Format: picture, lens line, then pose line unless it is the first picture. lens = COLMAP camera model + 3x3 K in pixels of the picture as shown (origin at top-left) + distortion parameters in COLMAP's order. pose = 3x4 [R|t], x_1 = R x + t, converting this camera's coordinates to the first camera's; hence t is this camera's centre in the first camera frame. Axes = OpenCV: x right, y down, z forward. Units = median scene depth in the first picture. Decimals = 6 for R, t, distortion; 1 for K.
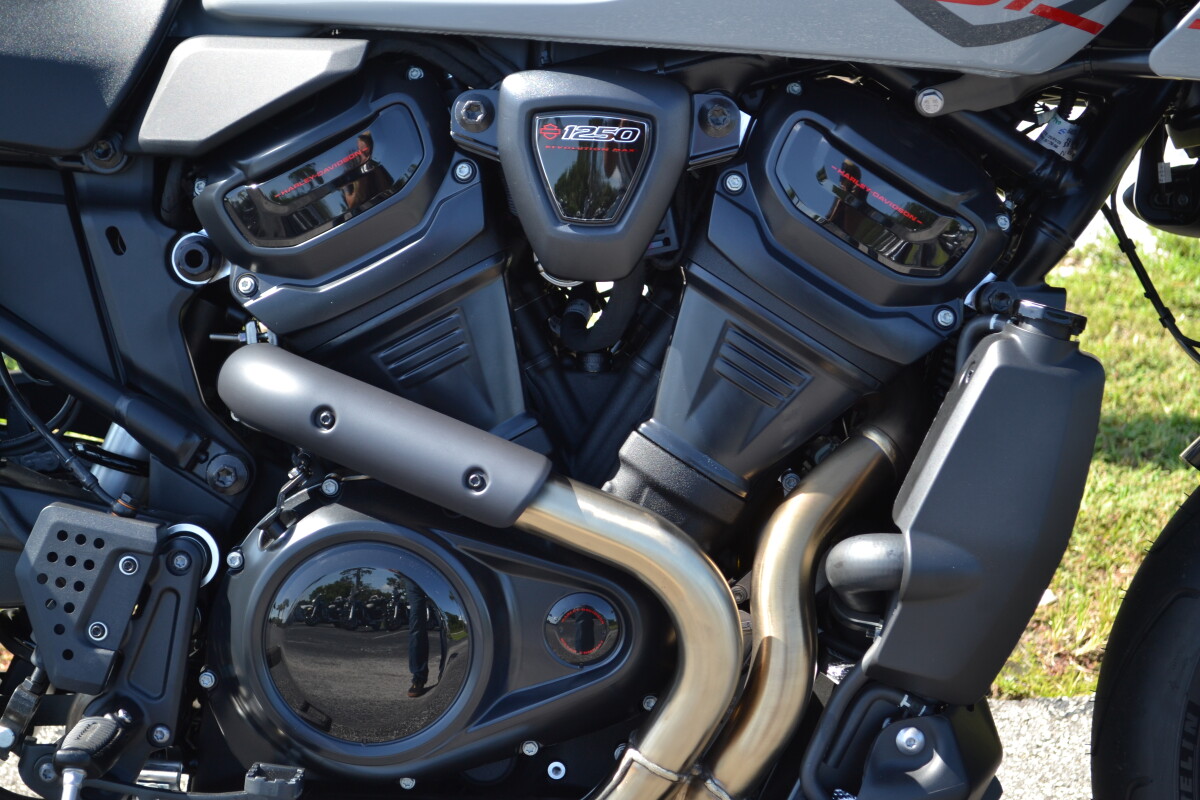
lens RADIAL K [[2354.9, 0, 600.0], [0, 2354.9, 400.0], [0, 0, 1]] dist [0.002034, 0.157419]
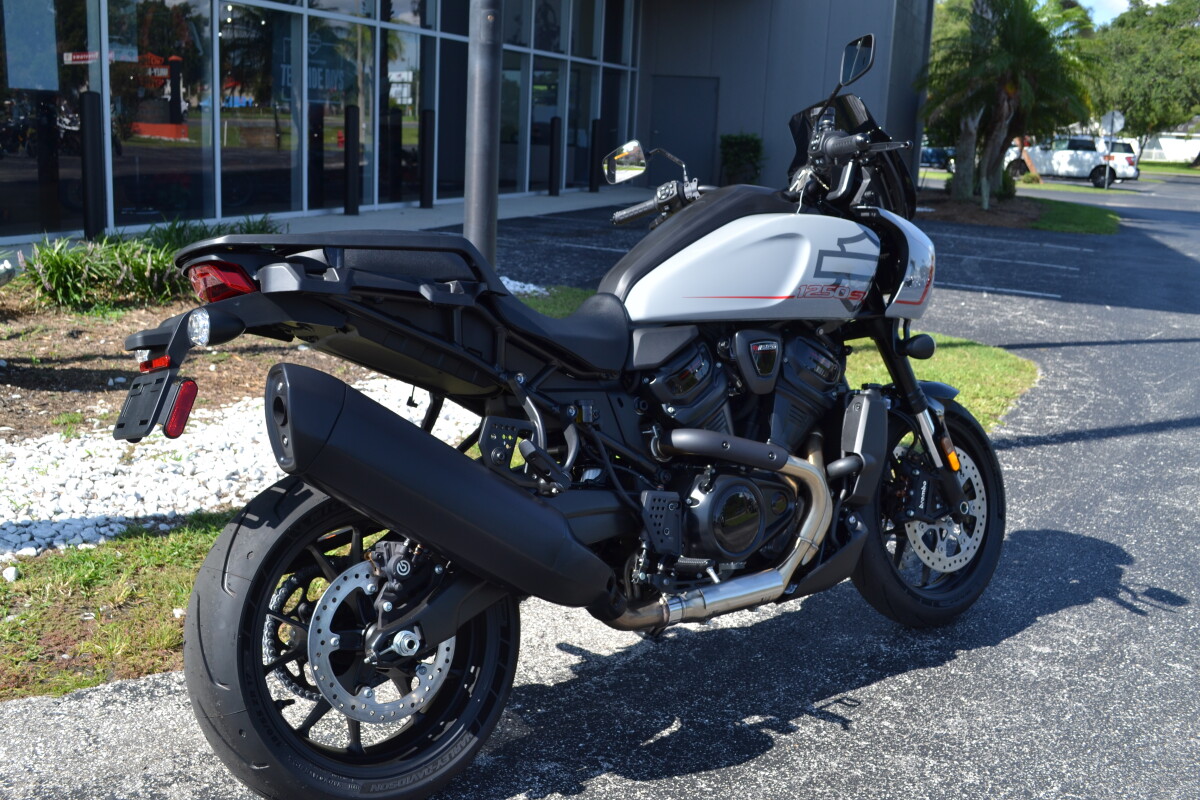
lens RADIAL K [[1228.0, 0, 600.0], [0, 1228.0, 400.0], [0, 0, 1]] dist [-0.075978, -0.012400]
pose [[0.767156, -0.110322, 0.631903, -1.210038], [0.188945, 0.980259, -0.058246, 0.012084], [-0.613002, 0.164078, 0.772856, -0.140948]]
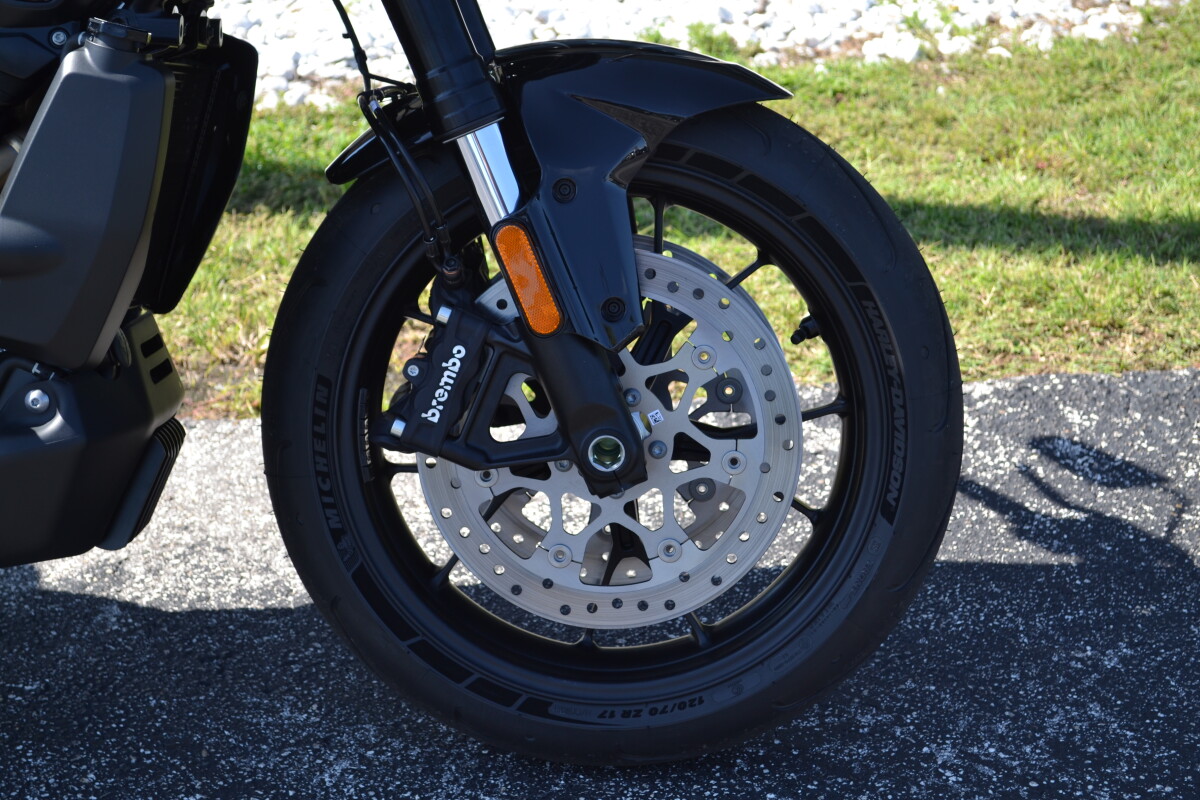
lens RADIAL K [[2236.3, 0, 600.0], [0, 2236.3, 400.0], [0, 0, 1]] dist [0.009586, 0.018311]
pose [[0.999451, -0.007873, 0.032168, 0.377206], [0.005667, 0.997664, 0.068078, 0.069731], [-0.032629, -0.067859, 0.997161, -0.122595]]
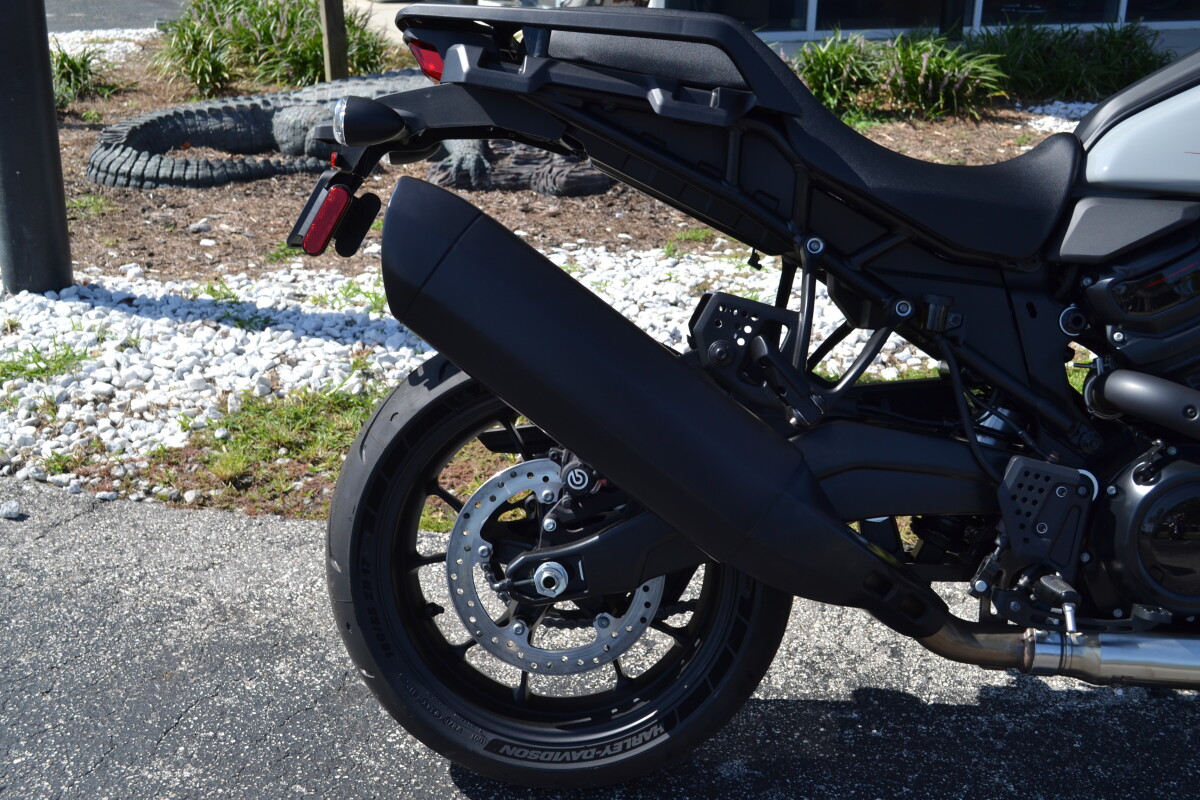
lens RADIAL K [[1418.3, 0, 600.0], [0, 1418.3, 400.0], [0, 0, 1]] dist [-0.029970, -0.051848]
pose [[0.999502, 0.026539, -0.017058, -0.532050], [-0.026667, 0.999617, -0.007335, 0.017891], [0.016857, 0.007786, 0.999828, -0.077536]]
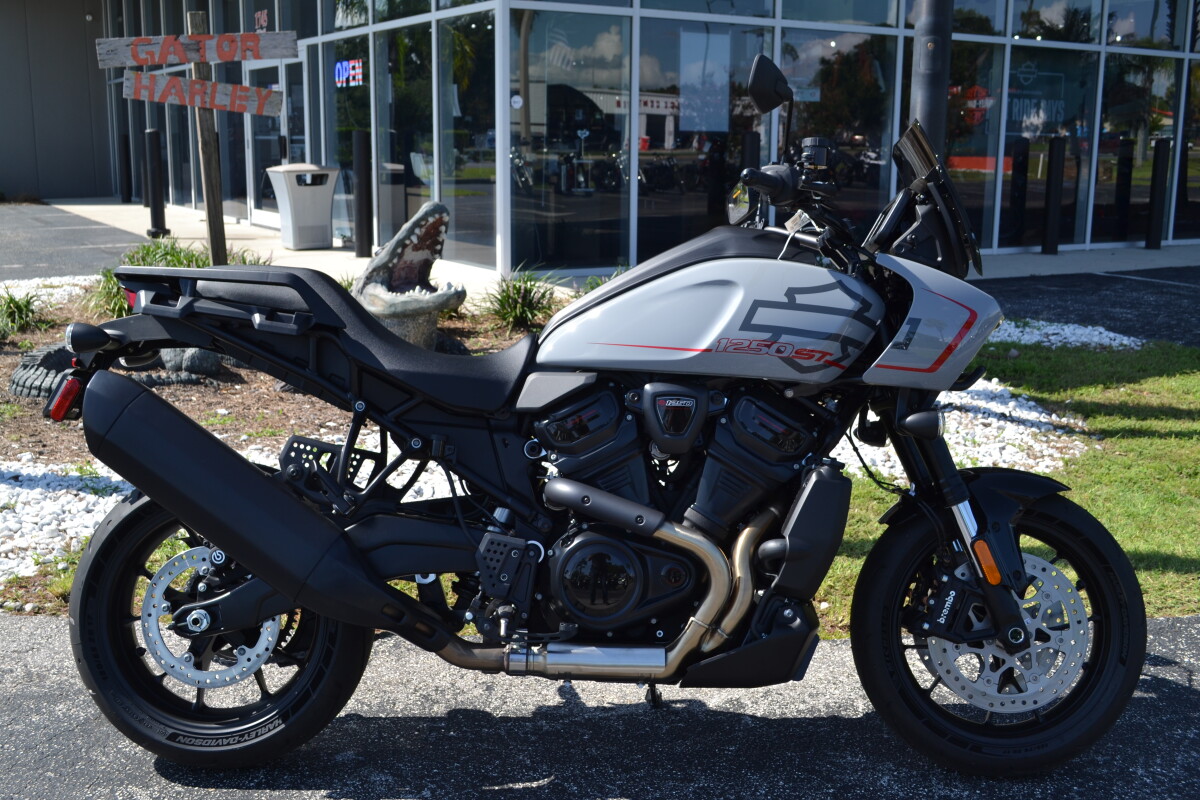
lens RADIAL K [[1255.3, 0, 600.0], [0, 1255.3, 400.0], [0, 0, 1]] dist [-0.068284, 0.031324]
pose [[0.999571, -0.002072, 0.029228, -0.140814], [0.006605, 0.987758, -0.155855, 0.123448], [-0.028547, 0.155981, 0.987347, -0.532704]]
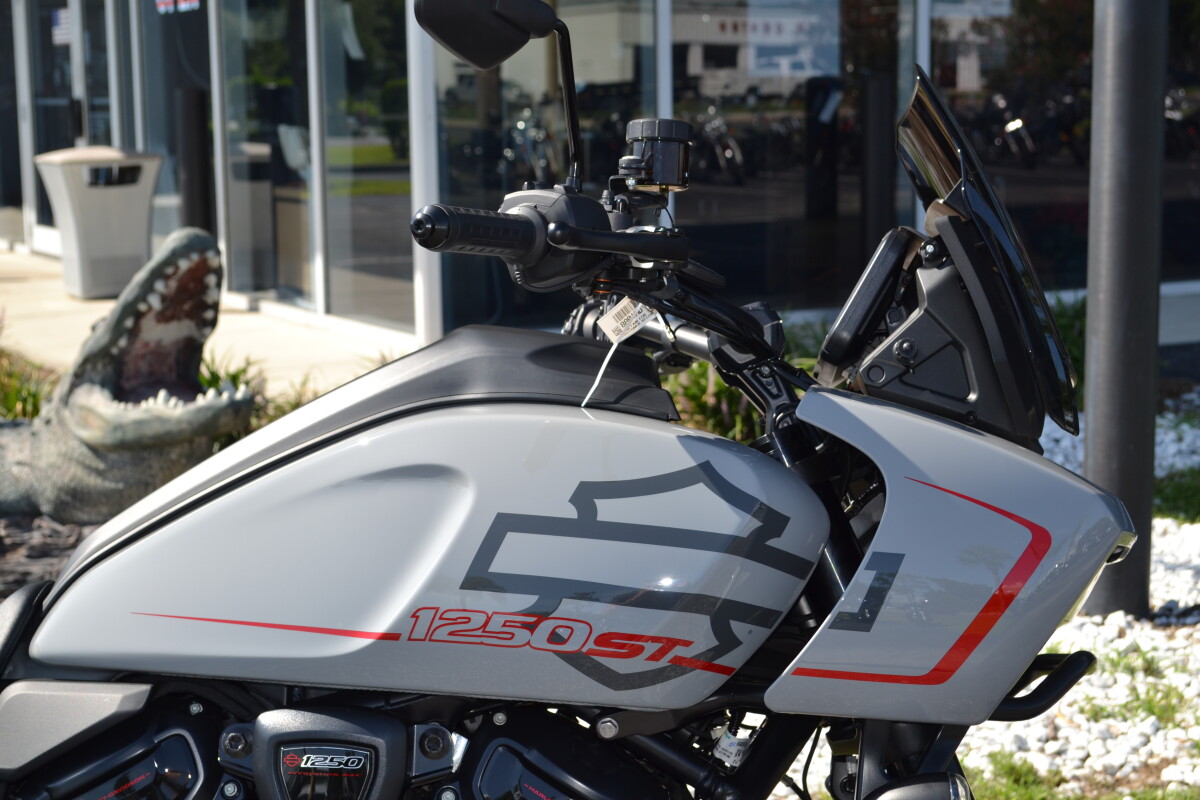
lens RADIAL K [[2128.5, 0, 600.0], [0, 2128.5, 400.0], [0, 0, 1]] dist [0.002125, -0.001112]
pose [[0.999669, -0.018649, -0.017747, 0.158310], [0.014399, 0.976492, -0.215071, -0.054859], [0.021340, 0.214745, 0.976437, -0.117478]]
